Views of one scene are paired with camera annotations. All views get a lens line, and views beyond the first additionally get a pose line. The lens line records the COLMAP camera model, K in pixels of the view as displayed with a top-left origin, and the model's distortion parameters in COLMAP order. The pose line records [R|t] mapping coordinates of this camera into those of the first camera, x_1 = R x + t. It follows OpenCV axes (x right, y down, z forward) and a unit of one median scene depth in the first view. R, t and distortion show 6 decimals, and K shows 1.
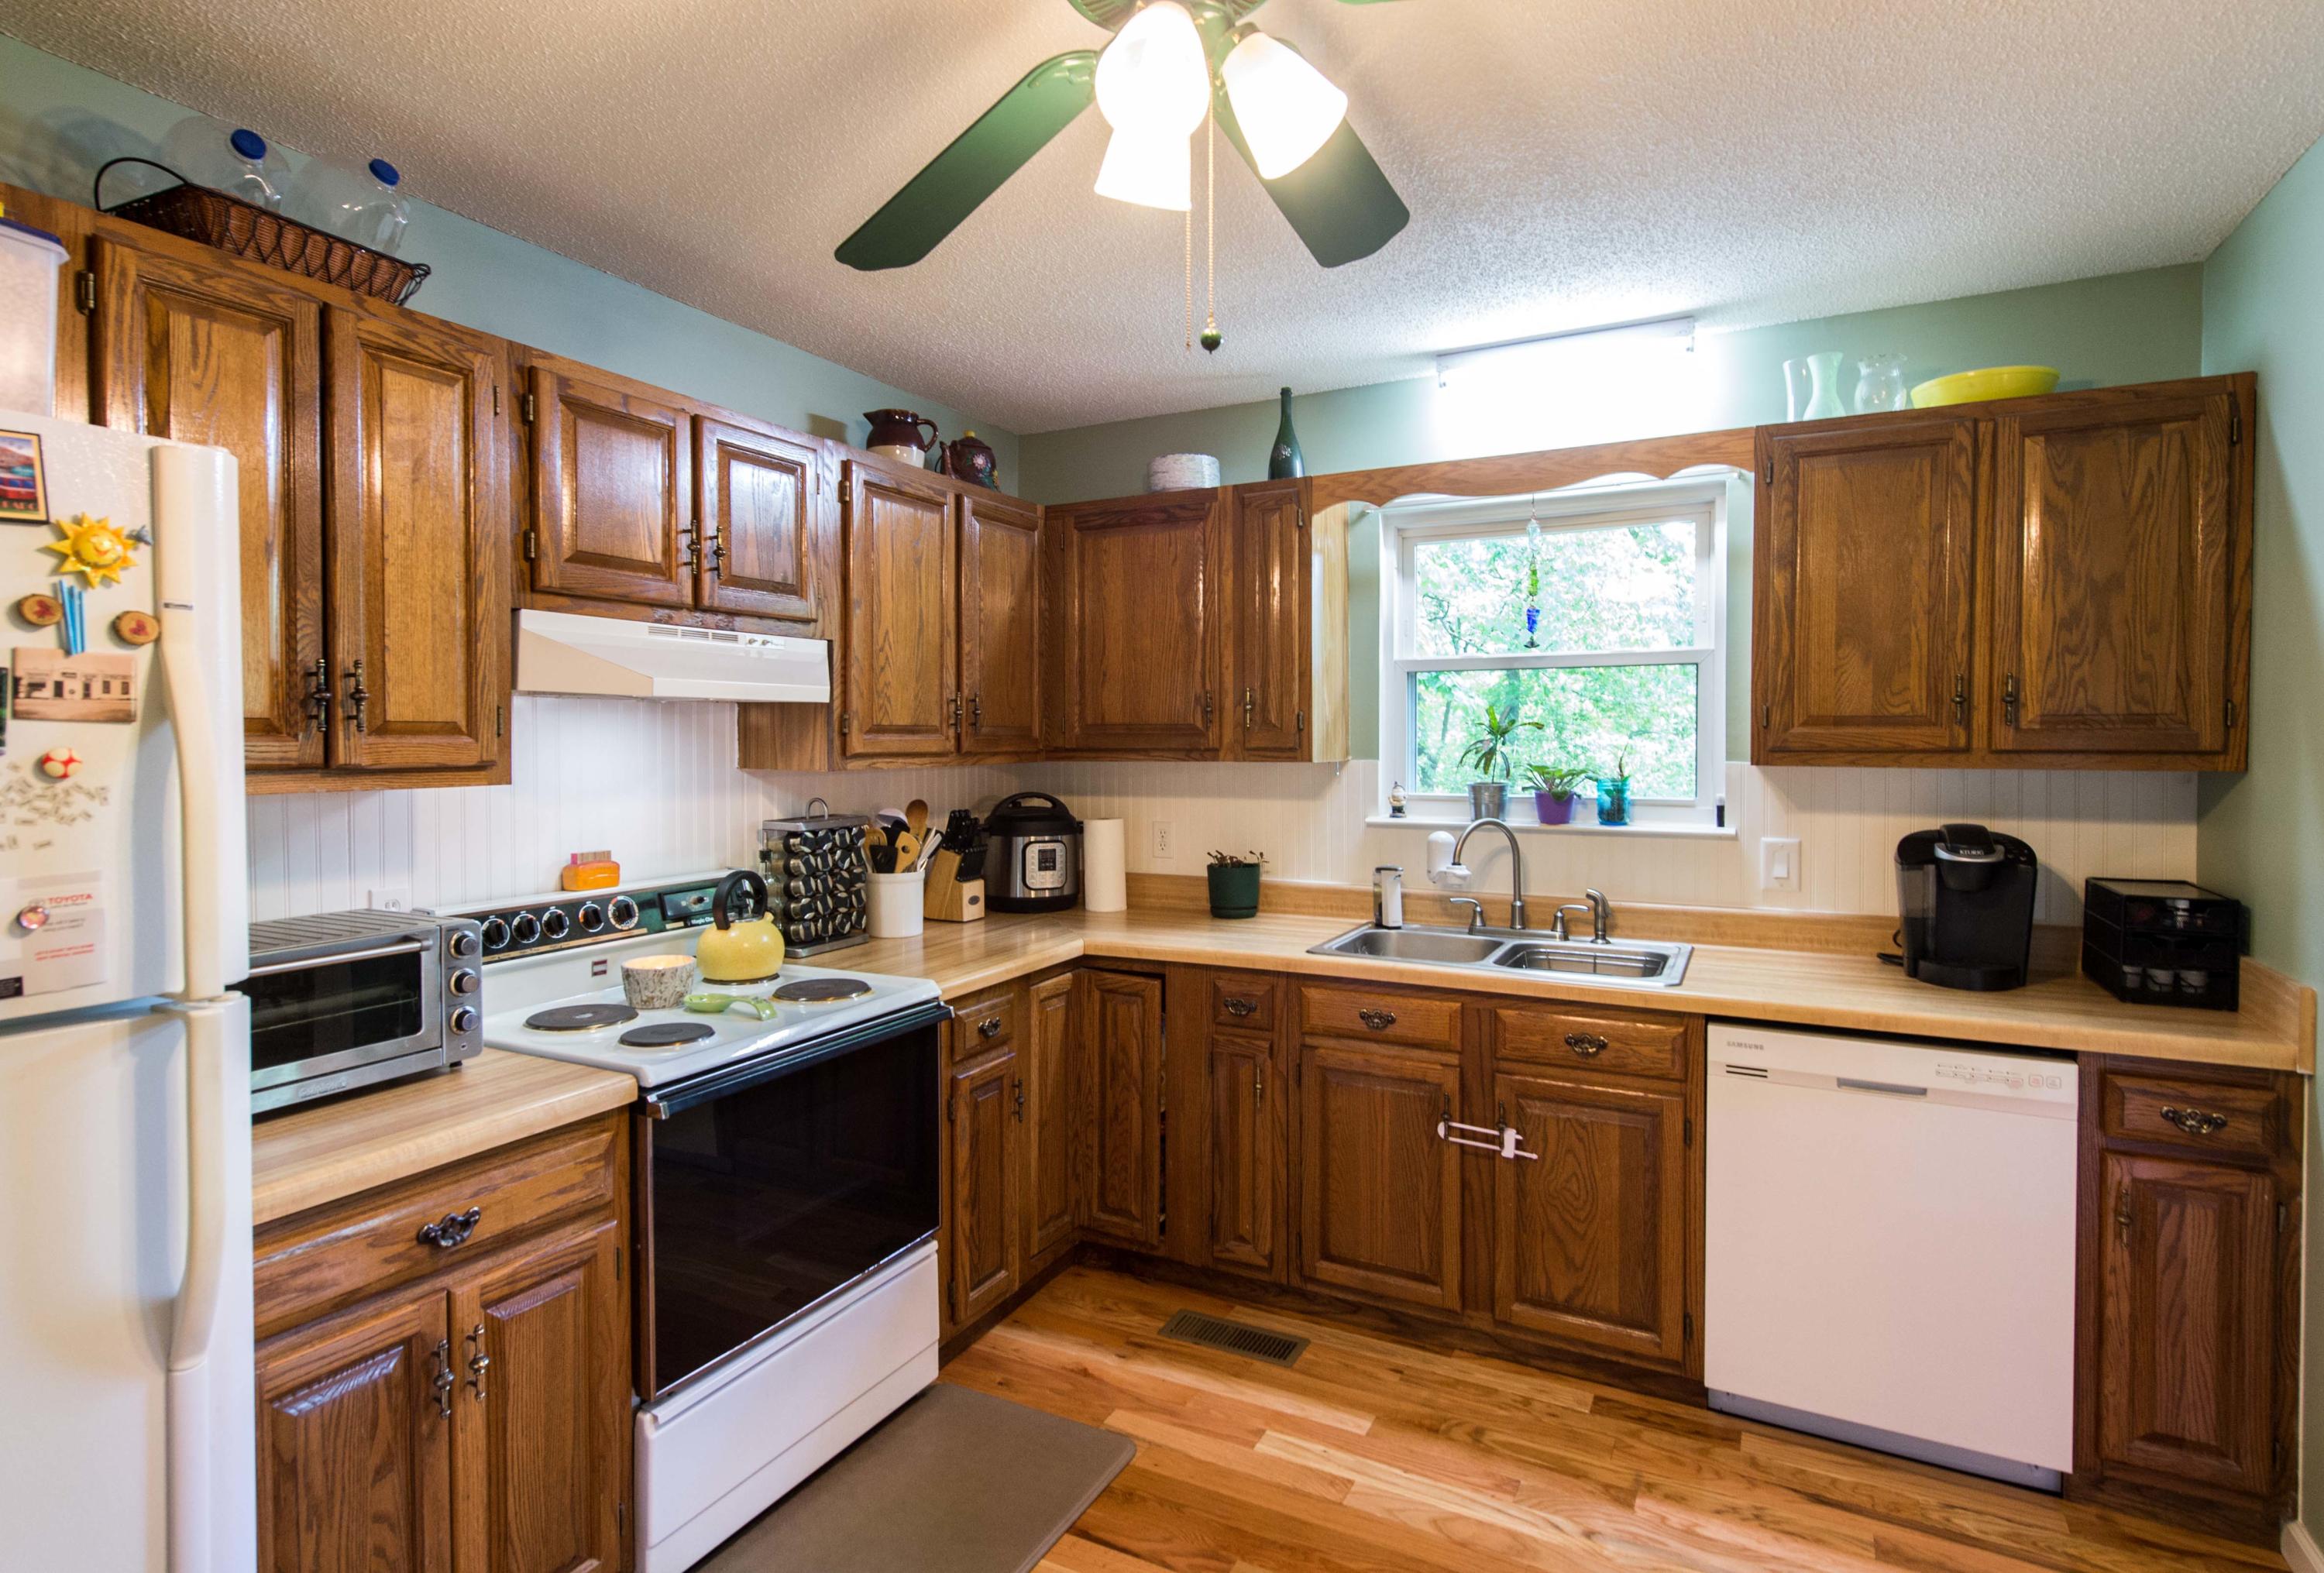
lens RADIAL K [[1203.6, 0, 1160.4], [0, 1203.6, 659.9], [0, 0, 1]] dist [-0.000991, -0.000881]
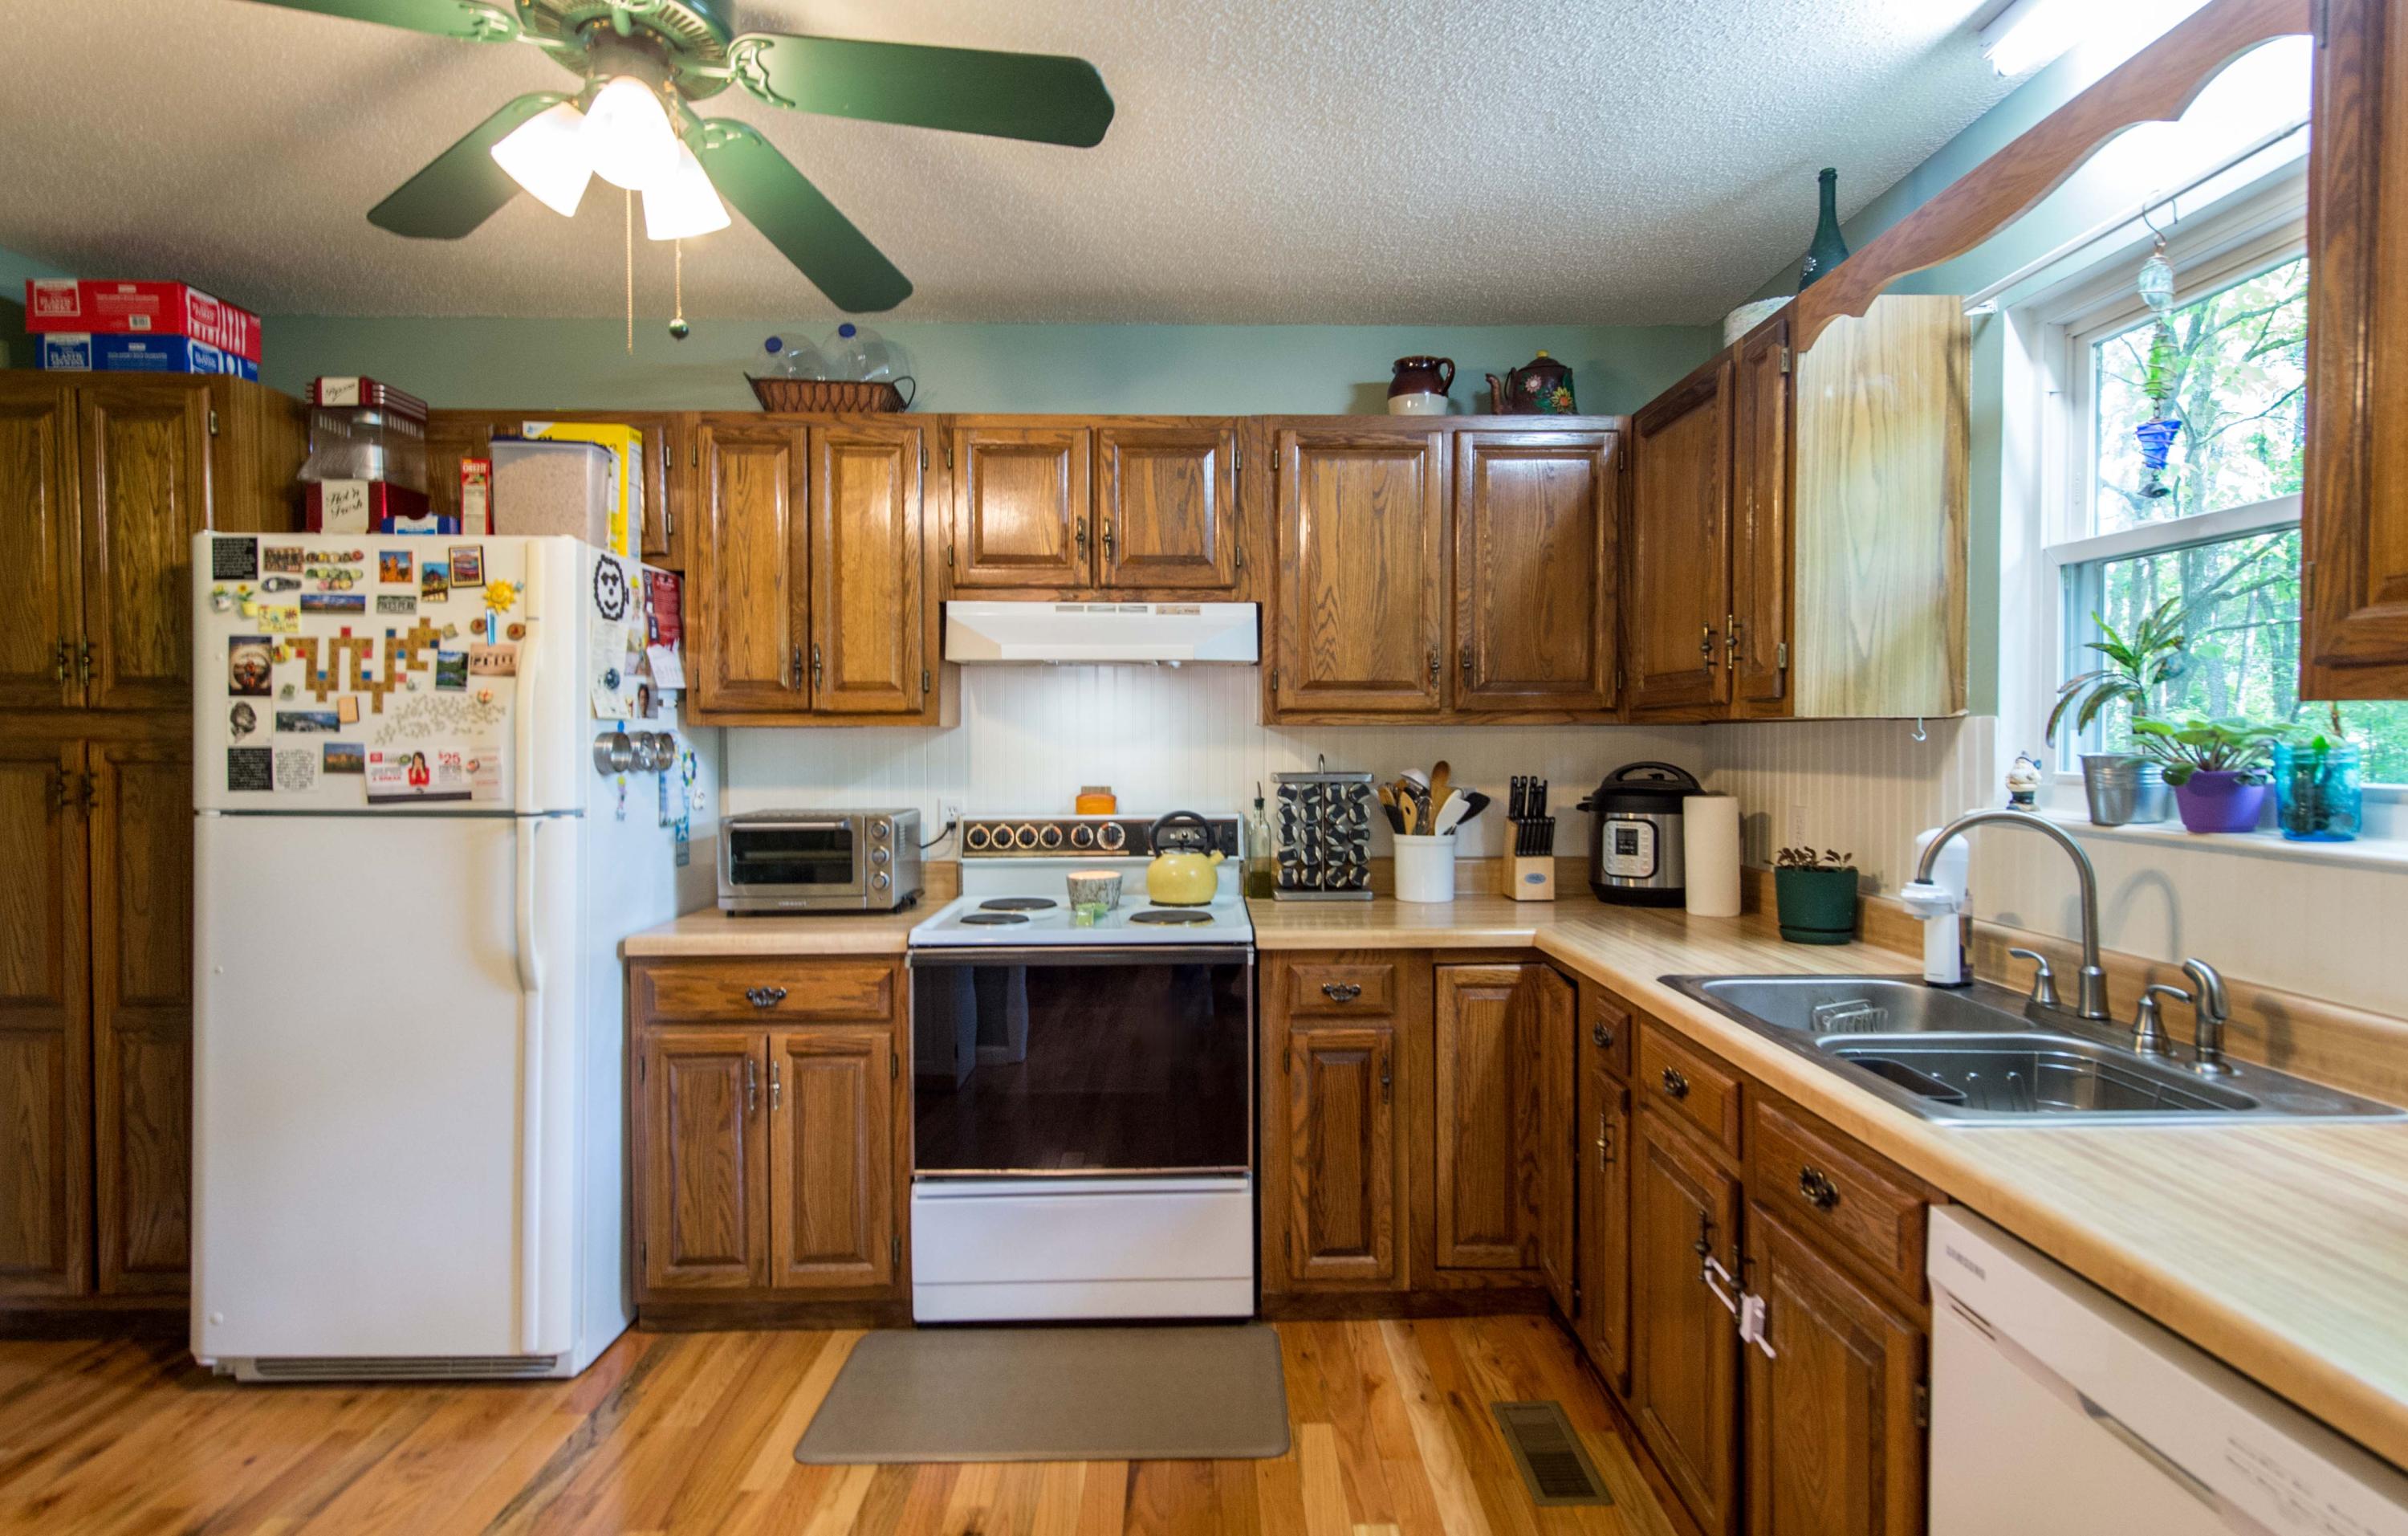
lens RADIAL K [[1286.6, 0, 1199.3], [0, 1286.6, 650.5], [0, 0, 1]] dist [0.013949, -0.000023]
pose [[0.474396, -0.055240, -0.878576, 0.730087], [0.054528, 0.997957, -0.033303, 0.063874], [0.878621, -0.032108, 0.476439, 0.427298]]
